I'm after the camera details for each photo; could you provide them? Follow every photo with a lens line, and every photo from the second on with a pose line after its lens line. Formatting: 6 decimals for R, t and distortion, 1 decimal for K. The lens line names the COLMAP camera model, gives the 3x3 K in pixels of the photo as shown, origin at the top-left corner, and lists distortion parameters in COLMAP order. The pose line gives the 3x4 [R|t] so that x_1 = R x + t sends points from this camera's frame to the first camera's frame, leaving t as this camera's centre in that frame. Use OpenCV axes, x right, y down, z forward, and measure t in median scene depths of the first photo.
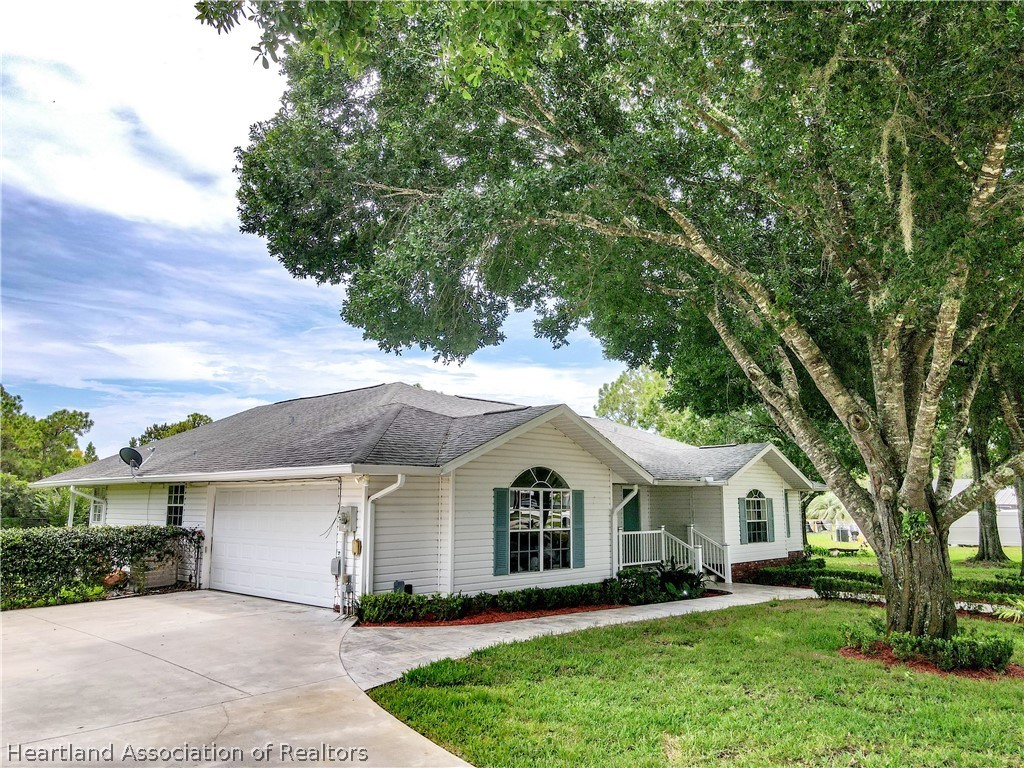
lens RADIAL K [[730.6, 0, 515.8], [0, 730.6, 380.4], [0, 0, 1]] dist [-0.012481, 0.000462]
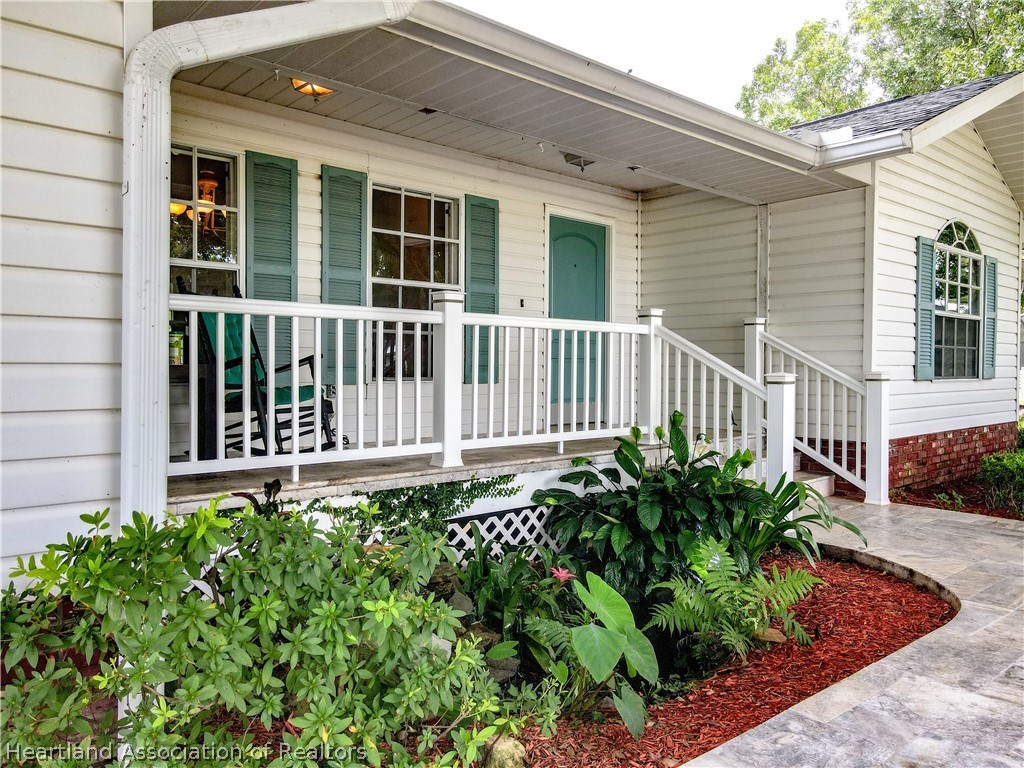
lens RADIAL K [[730.6, 0, 509.9], [0, 730.6, 377.2], [0, 0, 1]] dist [-0.012481, 0.000462]
pose [[0.995460, 0.008489, -0.094802, 0.171422], [0.008765, 0.983606, 0.180117, 0.173207], [0.094777, -0.180130, 0.979066, 0.708140]]
